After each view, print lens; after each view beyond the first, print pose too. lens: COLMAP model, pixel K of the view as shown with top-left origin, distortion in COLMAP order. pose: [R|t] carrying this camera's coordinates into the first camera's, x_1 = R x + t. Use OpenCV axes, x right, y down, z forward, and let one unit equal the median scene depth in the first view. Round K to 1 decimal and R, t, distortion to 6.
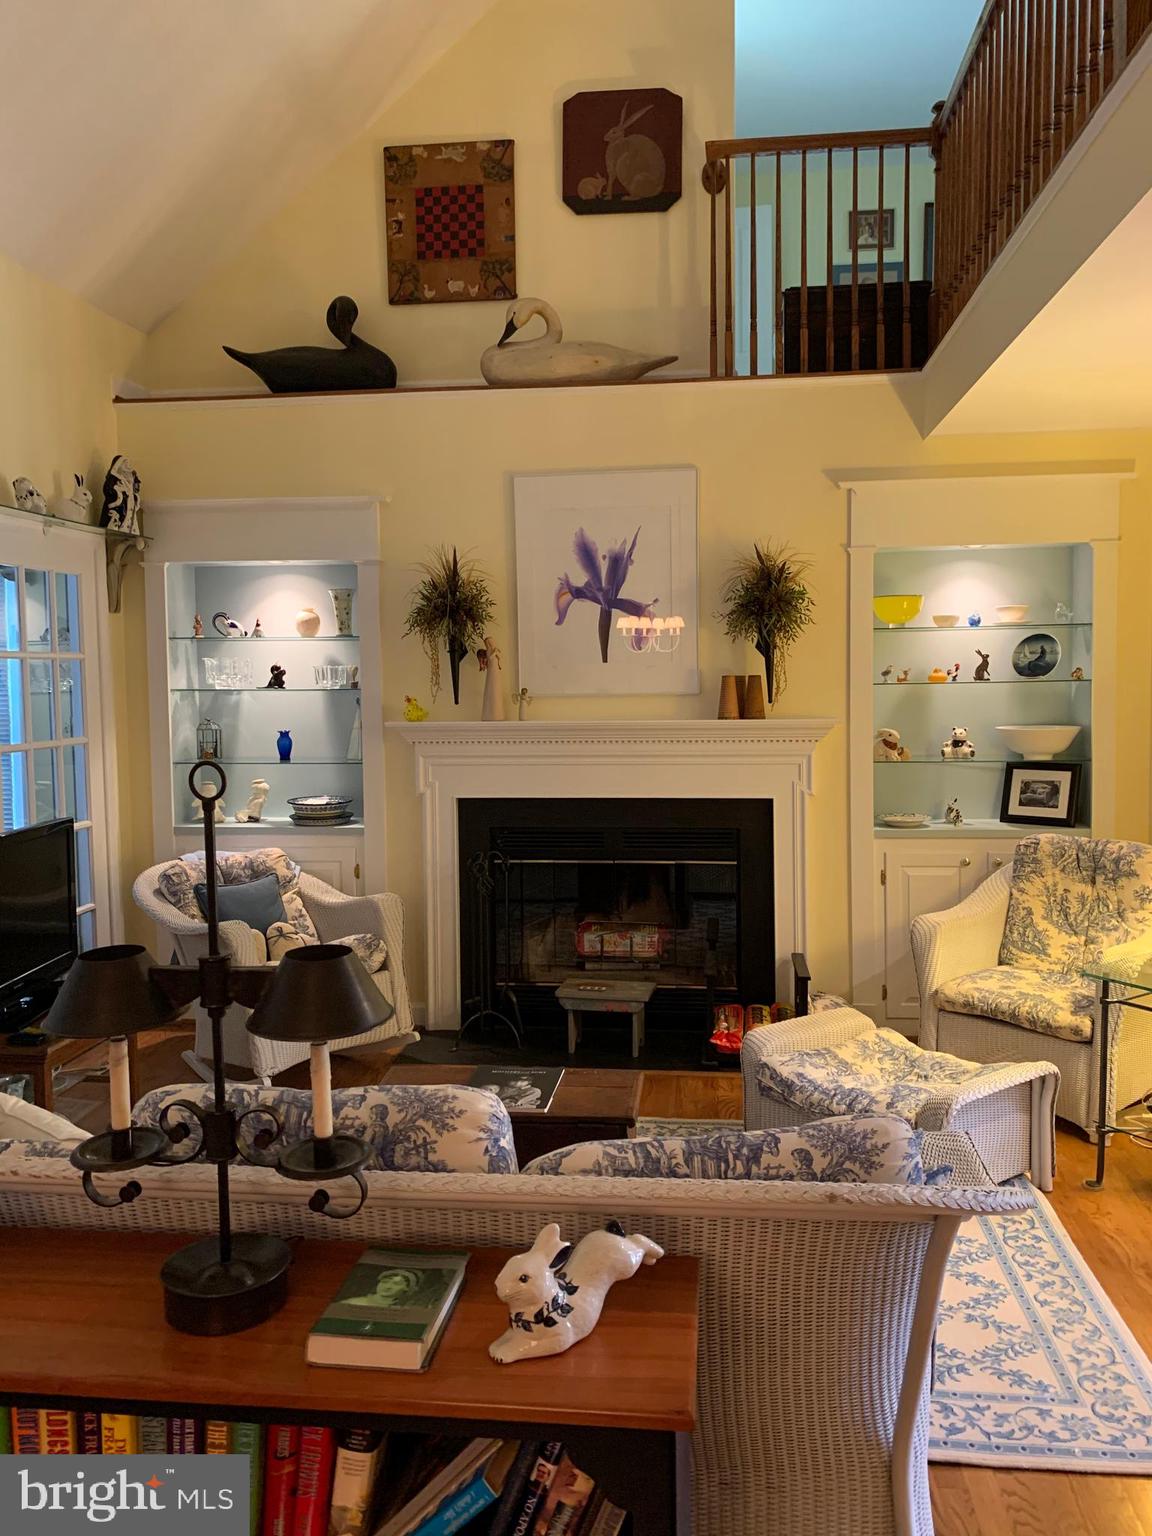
lens RADIAL K [[1174.7, 0, 597.3], [0, 1174.7, 743.3], [0, 0, 1]] dist [0.098314, -0.218873]
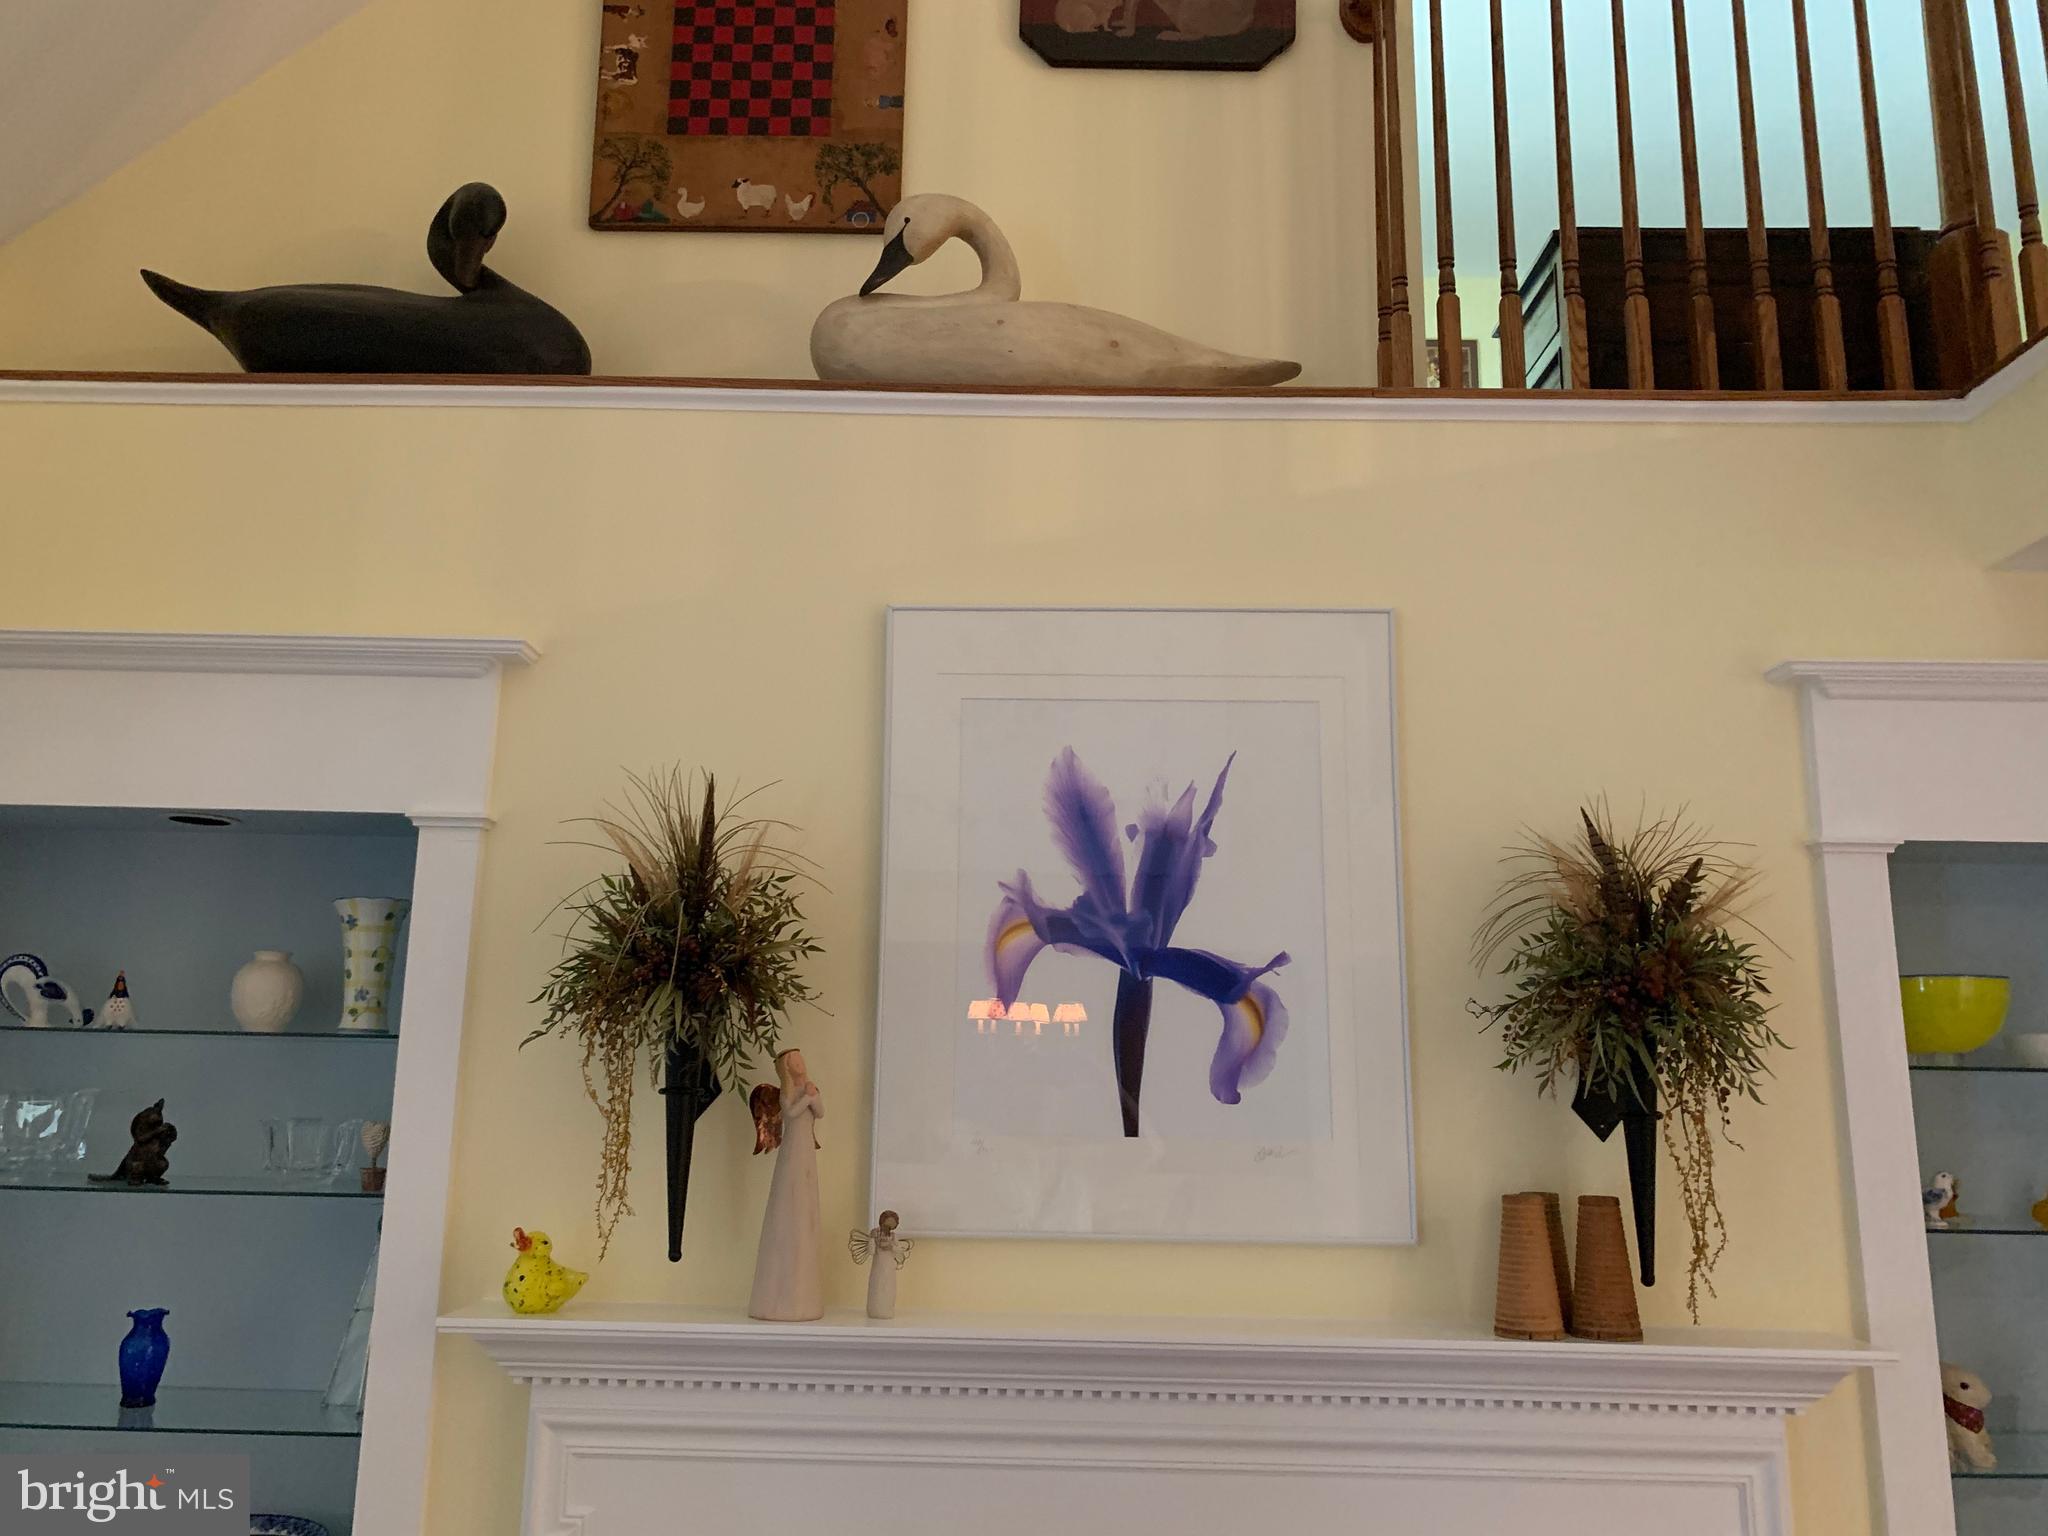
lens RADIAL K [[1578.6, 0, 1009.3], [0, 1578.6, 756.8], [0, 0, 1]] dist [0.037661, -0.063127]
pose [[0.995287, 0.049180, 0.083582, -0.070467], [-0.025619, 0.964590, -0.262507, -0.053144], [-0.093533, 0.259129, 0.961303, 0.531328]]
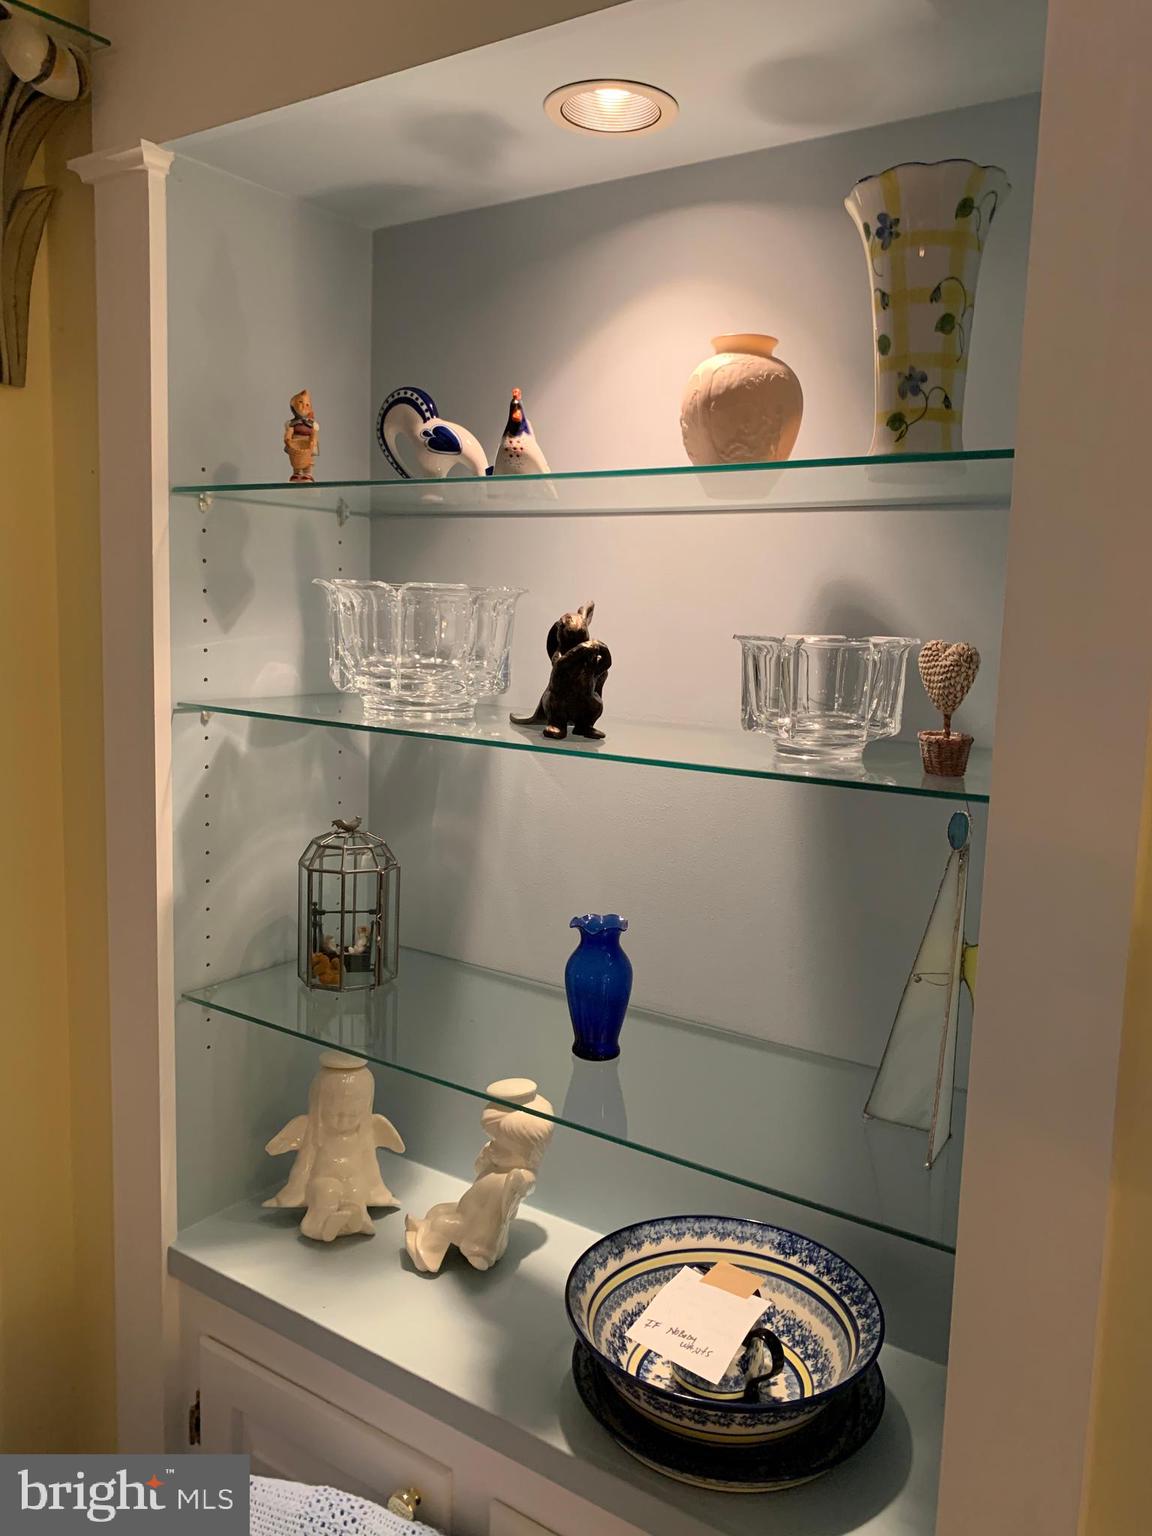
lens RADIAL K [[1197.7, 0, 576.0], [0, 1197.7, 768.0], [0, 0, 1]] dist [0.077234, -0.161185]
pose [[0.876876, 0.099870, -0.470228, -0.177062], [-0.067563, 0.994076, 0.085137, -0.060971], [0.475945, -0.042885, 0.878429, 0.851163]]
